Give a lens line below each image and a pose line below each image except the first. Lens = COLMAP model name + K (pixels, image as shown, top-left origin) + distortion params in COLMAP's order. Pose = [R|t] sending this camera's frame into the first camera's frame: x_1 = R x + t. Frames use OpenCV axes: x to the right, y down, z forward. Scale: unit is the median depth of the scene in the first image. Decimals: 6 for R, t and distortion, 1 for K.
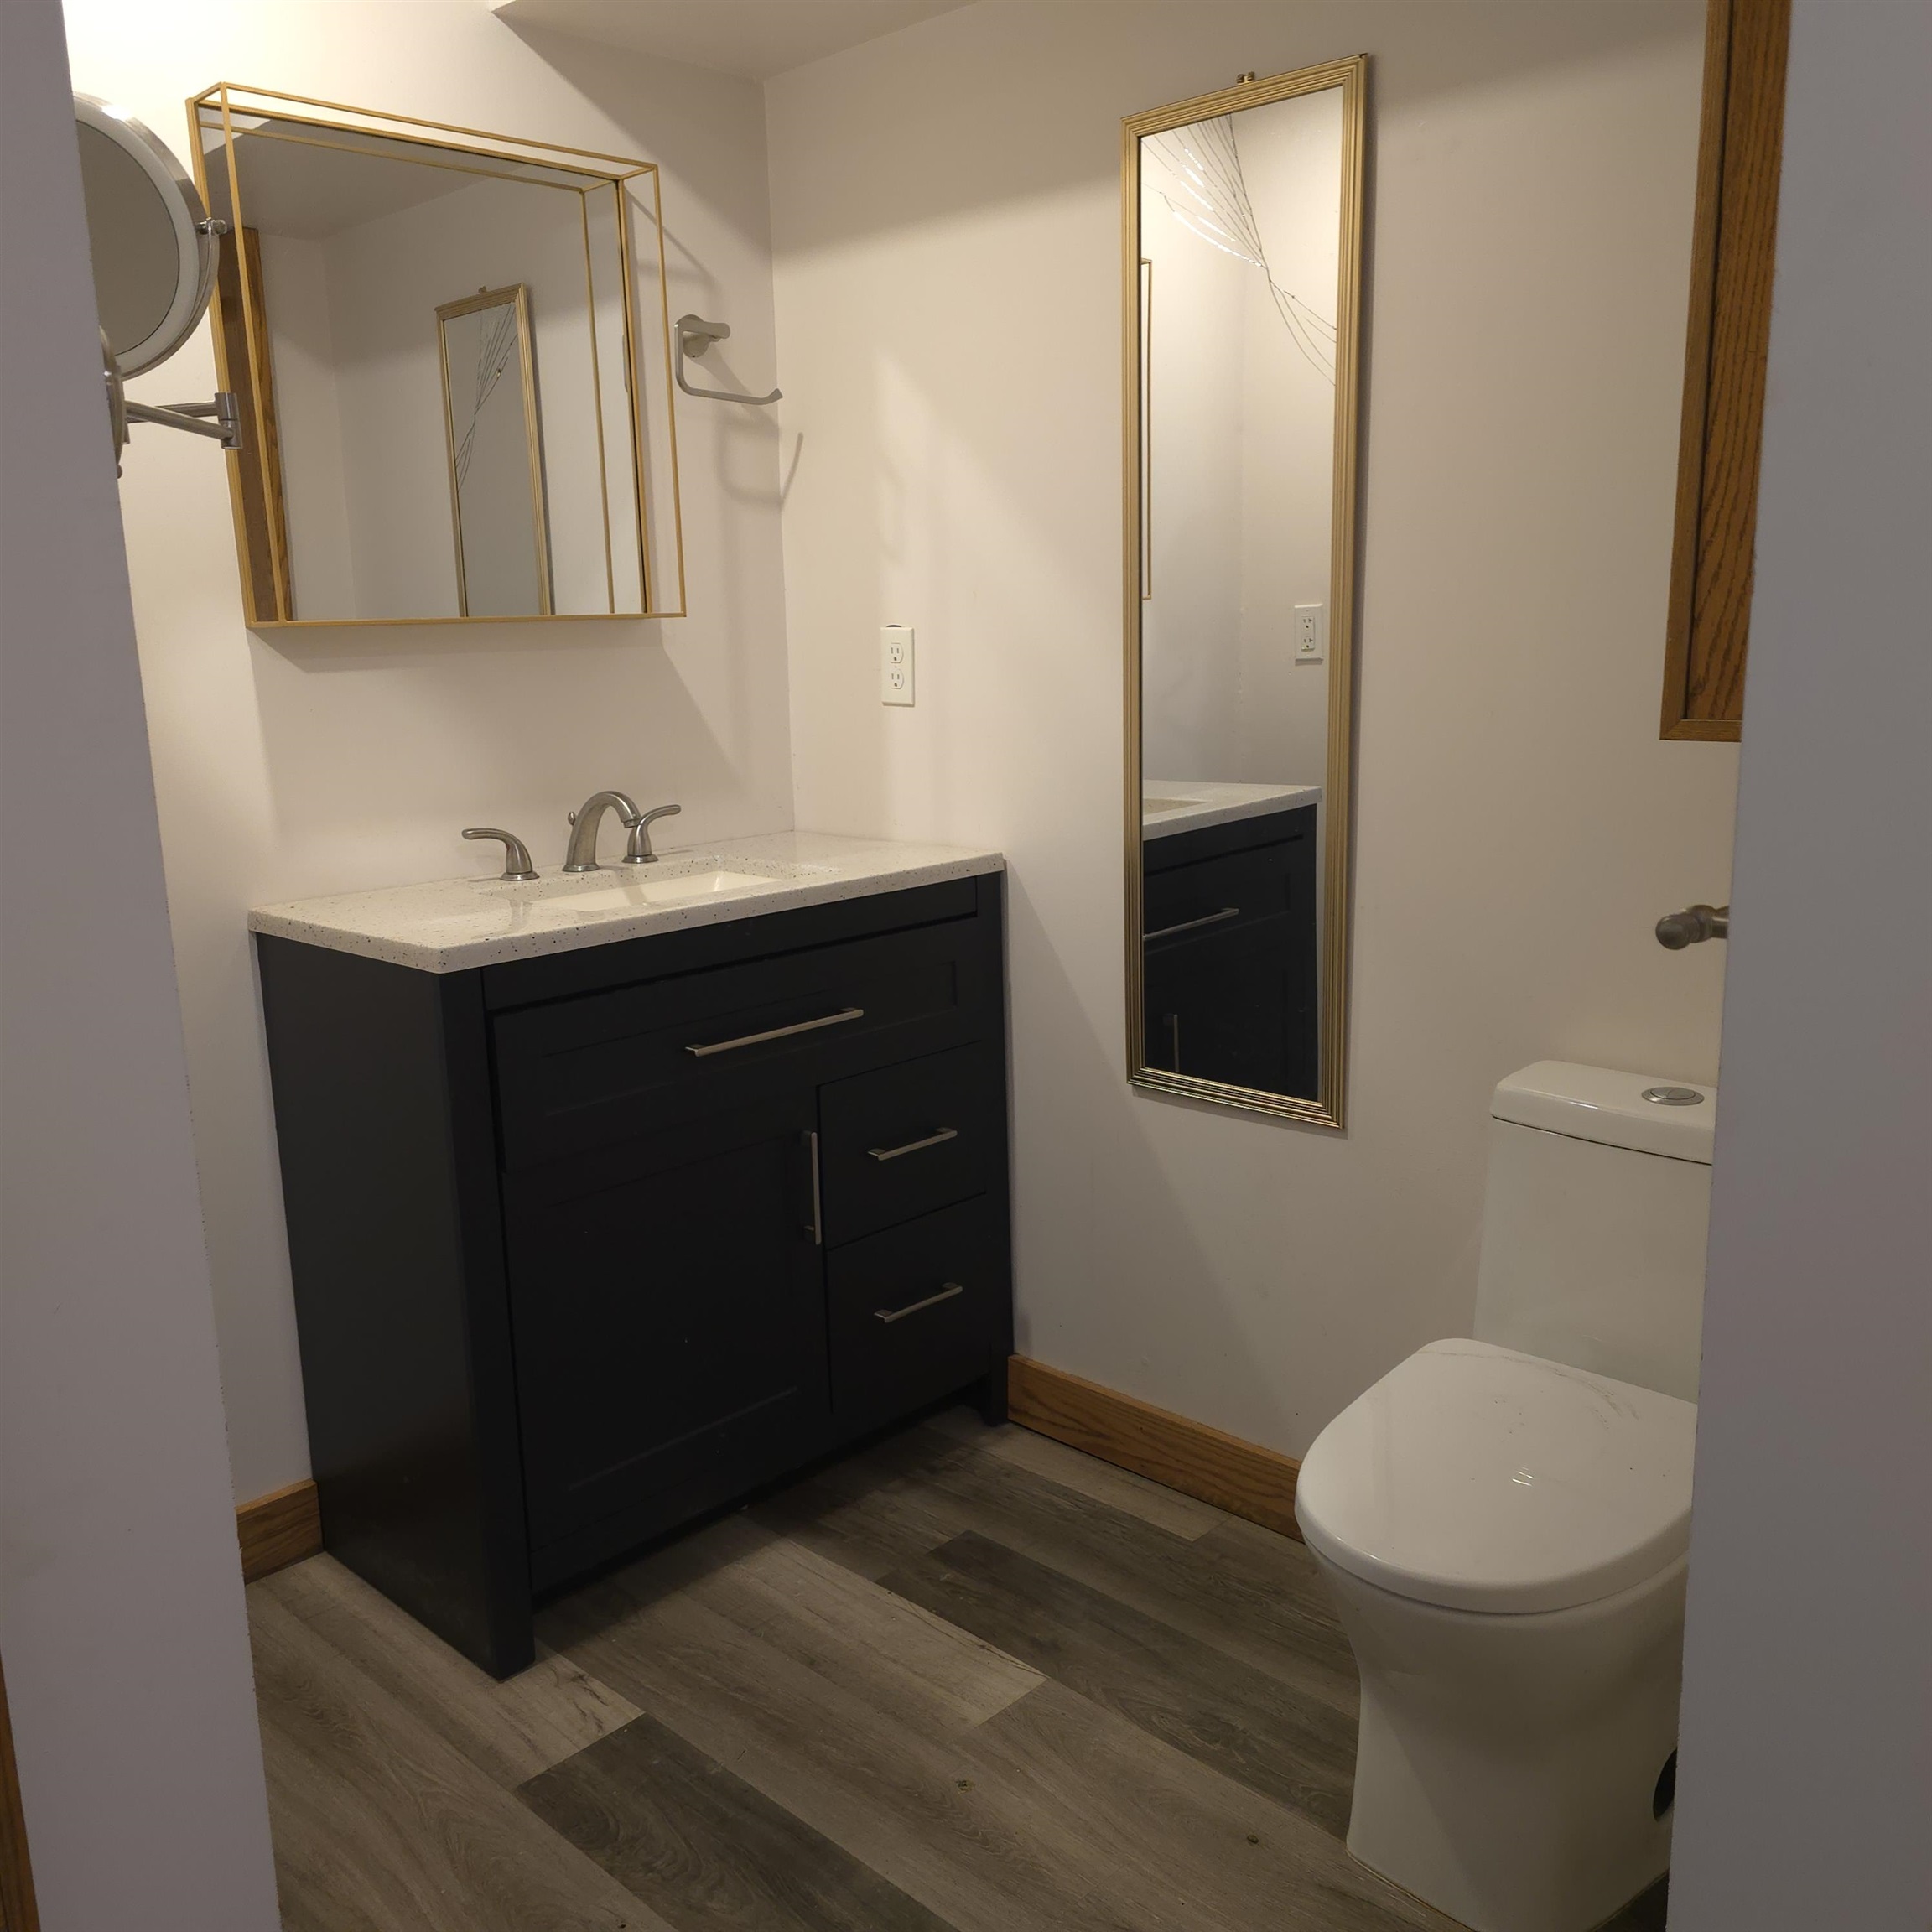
lens RADIAL K [[1713.1, 0, 966.7], [0, 1713.1, 972.2], [0, 0, 1]] dist [-0.001289, 0.003110]
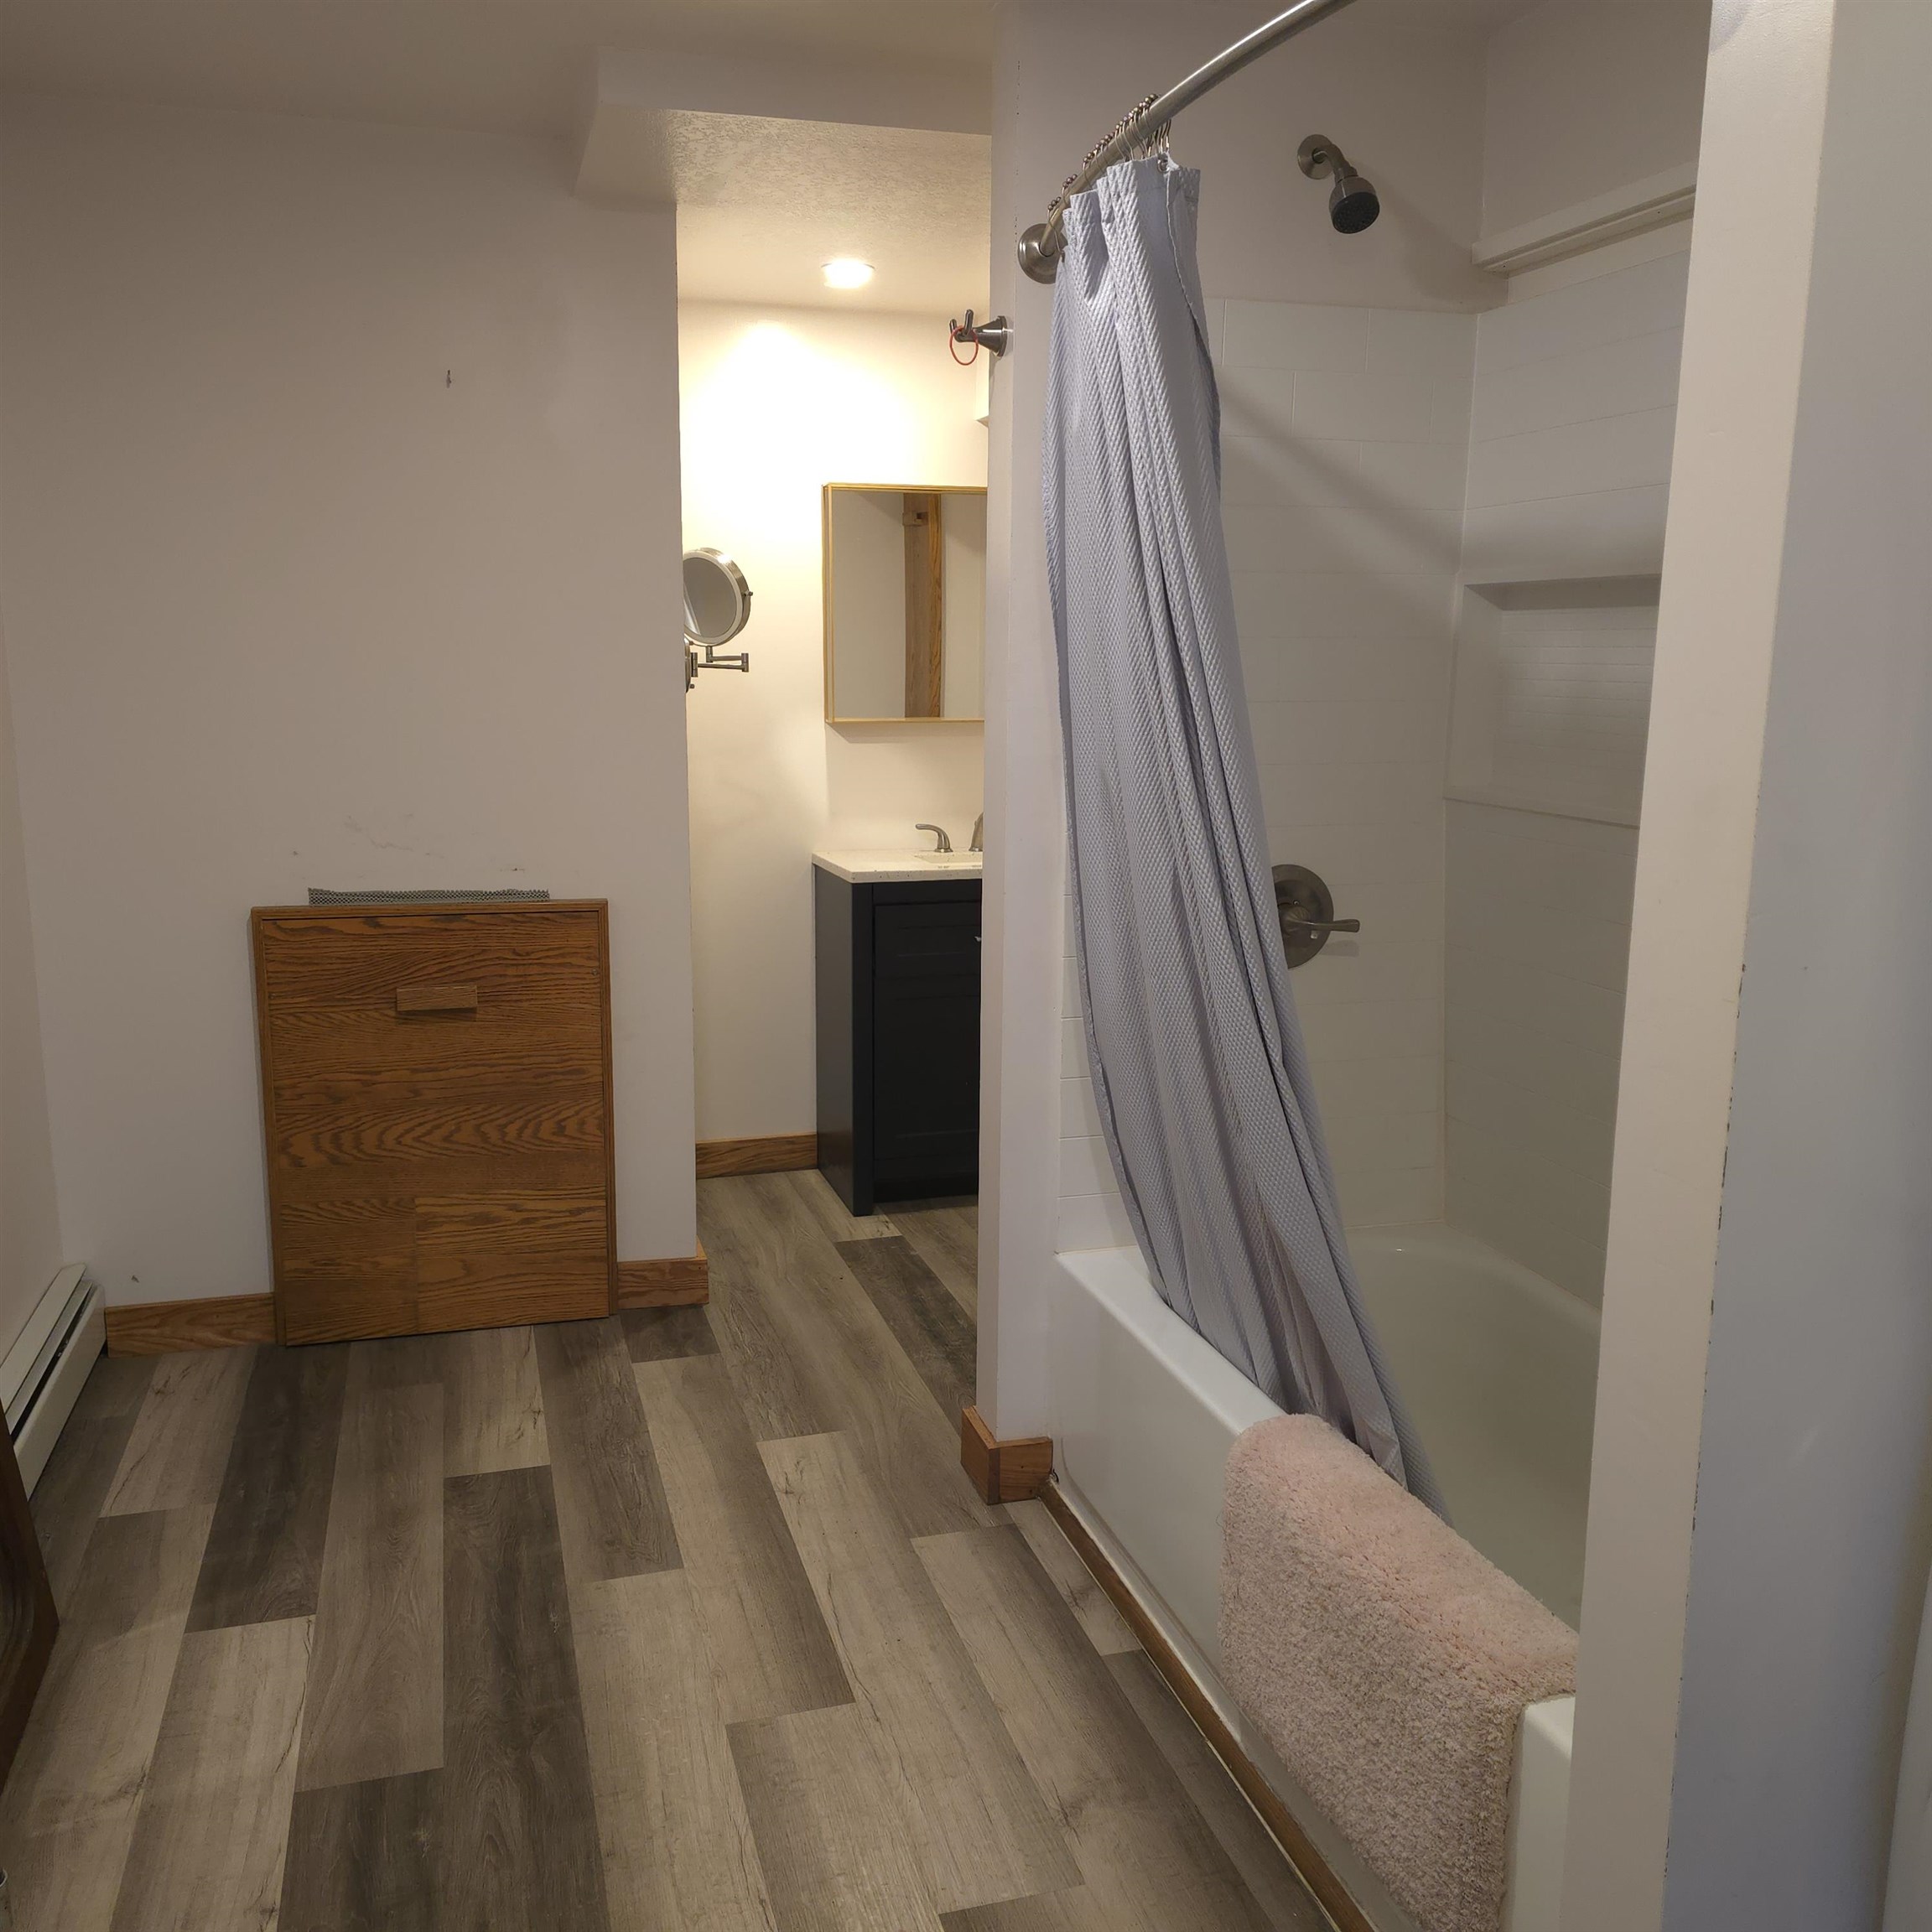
lens RADIAL K [[1713.1, 0, 966.7], [0, 1713.1, 972.2], [0, 0, 1]] dist [-0.001289, 0.003110]
pose [[0.873945, 0.114725, -0.472291, 0.818308], [-0.122834, 0.992332, 0.013752, 0.061175], [0.470247, 0.045995, 0.881335, -0.830966]]
